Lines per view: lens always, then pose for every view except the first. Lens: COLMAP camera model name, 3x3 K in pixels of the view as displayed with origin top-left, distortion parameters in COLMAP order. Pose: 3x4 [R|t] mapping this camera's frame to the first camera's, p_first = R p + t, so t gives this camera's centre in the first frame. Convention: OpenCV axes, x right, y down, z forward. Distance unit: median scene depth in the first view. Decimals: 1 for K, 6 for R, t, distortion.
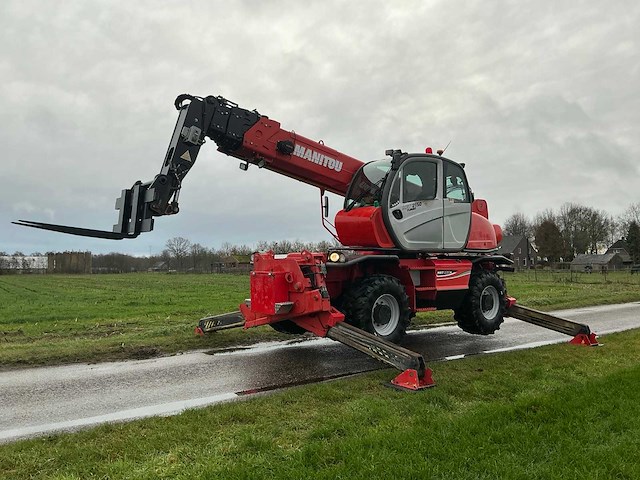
lens RADIAL K [[528.9, 0, 318.4], [0, 528.9, 235.9], [0, 0, 1]] dist [0.151484, -0.310990]
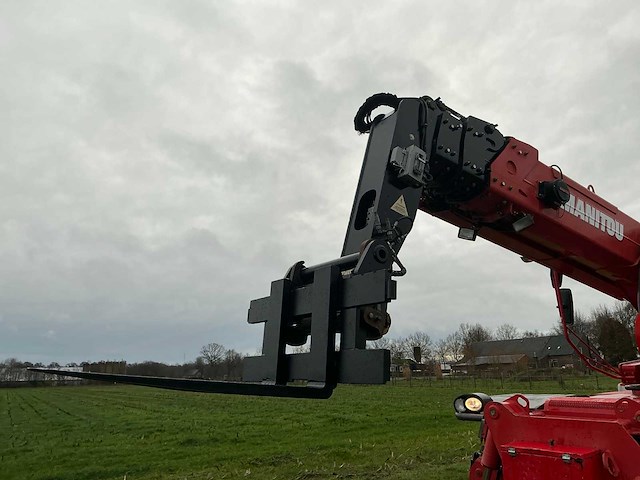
lens RADIAL K [[528.9, 0, 318.4], [0, 528.9, 235.9], [0, 0, 1]] dist [0.151484, -0.310990]
pose [[0.997787, -0.034530, -0.056825, -0.253876], [0.023197, 0.981666, -0.189194, -0.030722], [0.062316, 0.187457, 0.980294, 0.462919]]
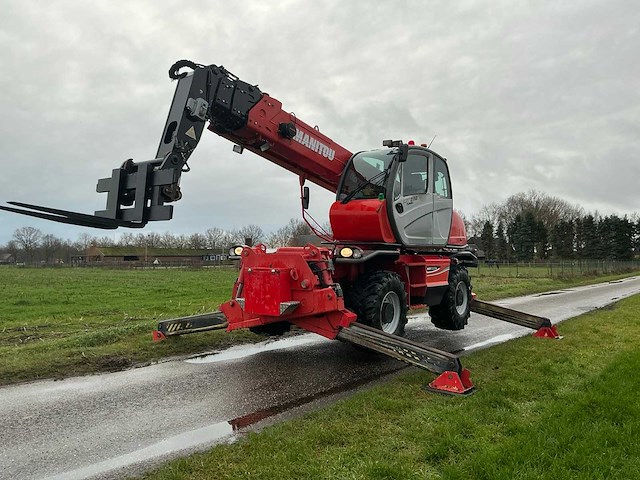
lens RADIAL K [[528.9, 0, 318.4], [0, 528.9, 235.9], [0, 0, 1]] dist [0.151484, -0.310990]
pose [[0.970610, 0.015674, 0.240149, -0.217992], [-0.018522, 0.999782, 0.009607, 0.002892], [-0.239946, -0.013773, 0.970689, 0.102798]]
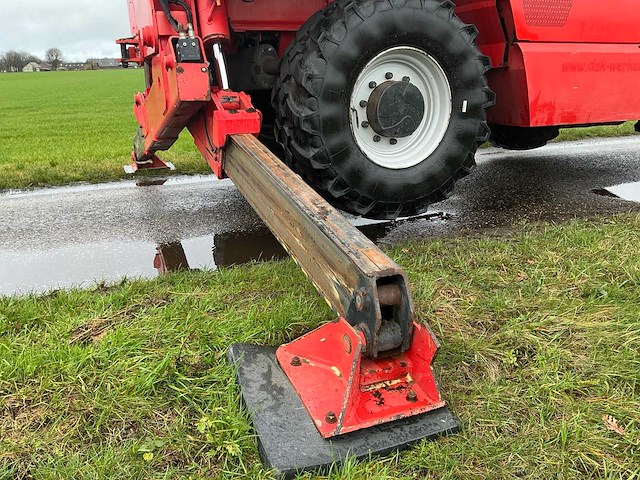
lens RADIAL K [[528.9, 0, 318.4], [0, 528.9, 235.9], [0, 0, 1]] dist [0.151484, -0.310990]
pose [[0.950095, 0.051510, -0.307680, 0.176936], [0.049790, 0.948593, 0.312556, 0.106054], [0.307963, -0.312277, 0.898689, 0.609825]]
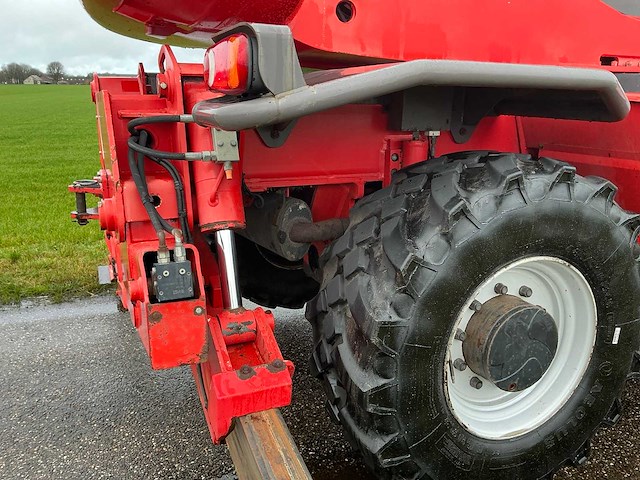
lens RADIAL K [[528.9, 0, 318.4], [0, 528.9, 235.9], [0, 0, 1]] dist [0.151484, -0.310990]
pose [[0.951384, 0.068574, -0.300276, 0.103615], [0.017855, 0.960982, 0.276033, 0.039399], [0.307488, -0.267975, 0.913039, 0.753687]]
